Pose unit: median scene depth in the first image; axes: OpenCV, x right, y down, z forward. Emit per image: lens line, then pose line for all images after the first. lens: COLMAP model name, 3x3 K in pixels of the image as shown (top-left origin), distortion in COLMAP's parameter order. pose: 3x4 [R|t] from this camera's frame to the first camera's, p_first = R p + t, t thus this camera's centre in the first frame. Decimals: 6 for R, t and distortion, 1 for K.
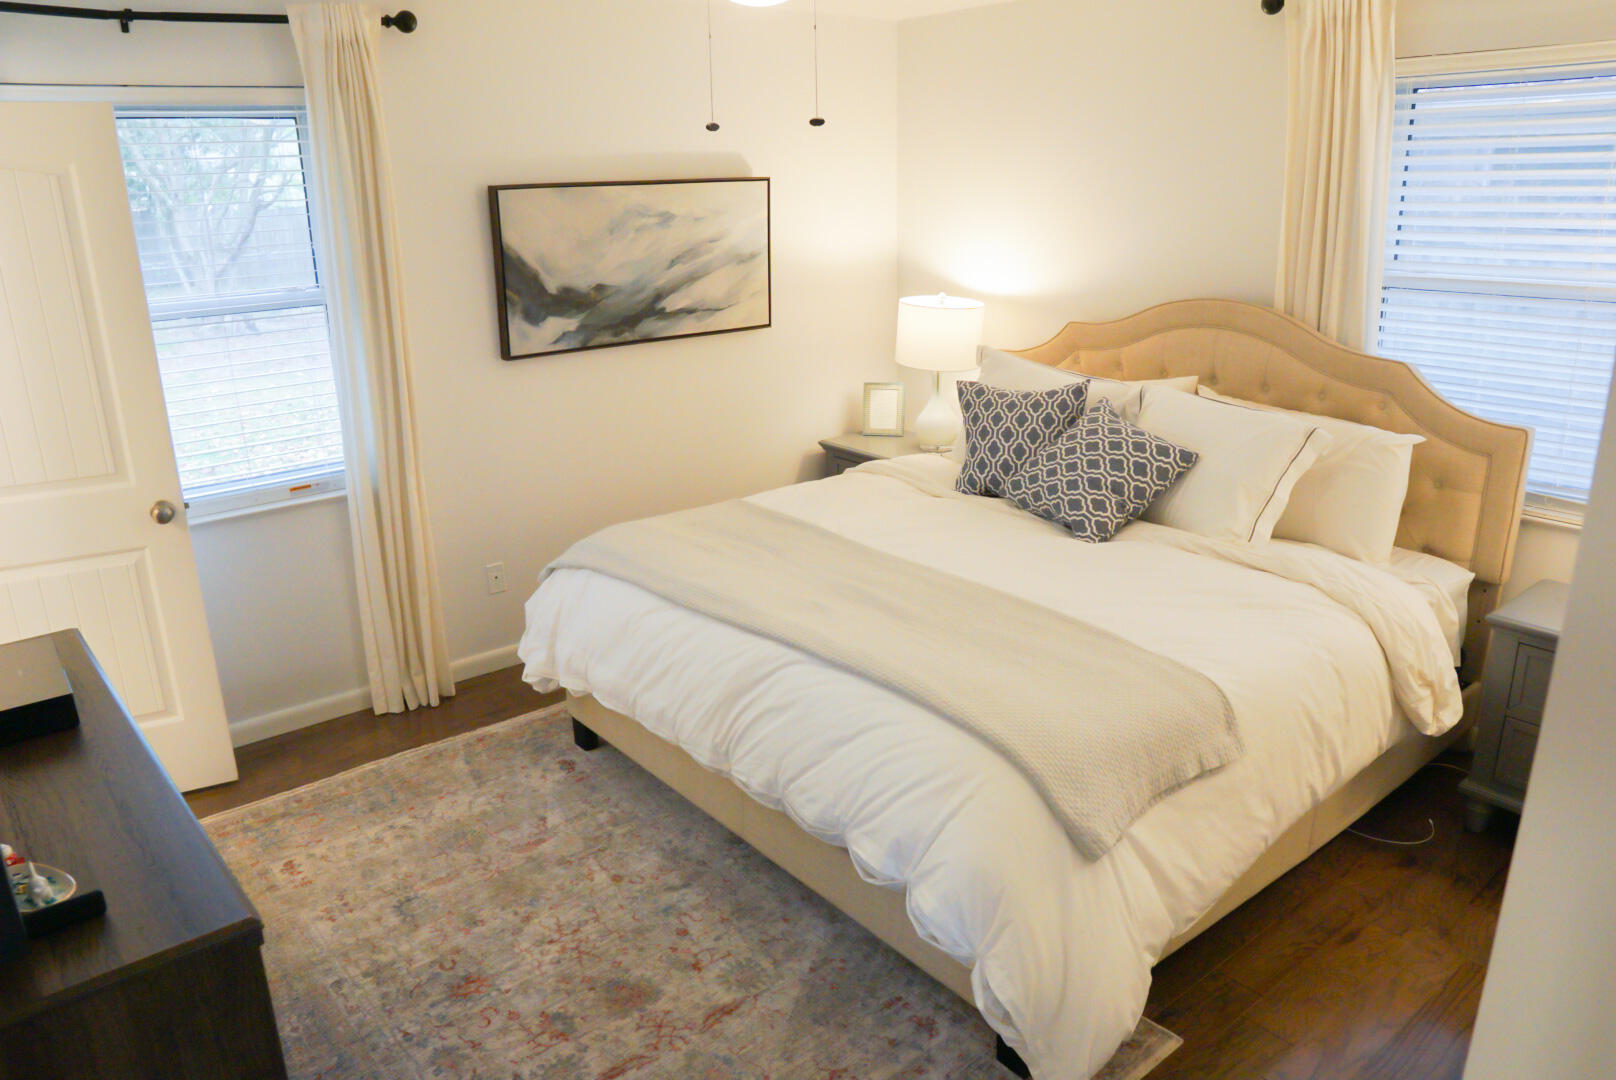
lens RADIAL K [[1145.4, 0, 782.5], [0, 1145.4, 536.6], [0, 0, 1]] dist [-0.001636, 0.005804]
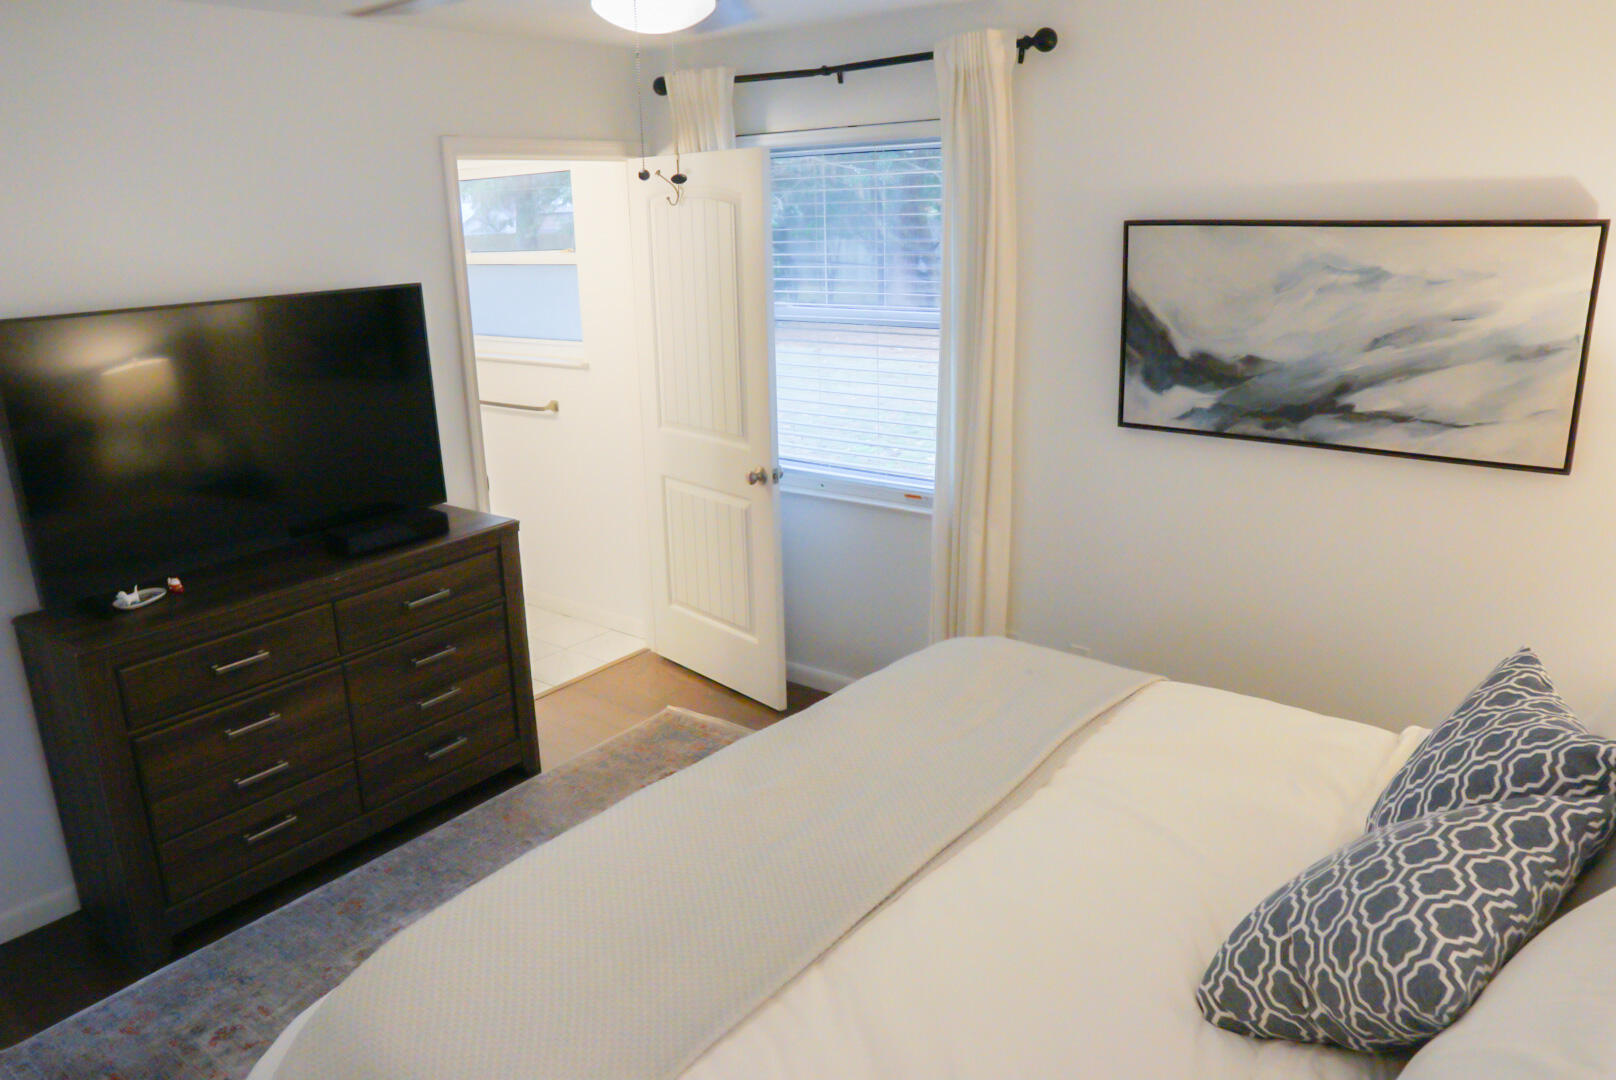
lens RADIAL K [[1145.4, 0, 782.5], [0, 1145.4, 536.6], [0, 0, 1]] dist [-0.001636, 0.005804]
pose [[0.253068, 0.297508, -0.920568, 0.482385], [-0.286623, 0.931879, 0.222370, -0.188041], [0.924015, 0.207581, 0.321101, 0.499845]]
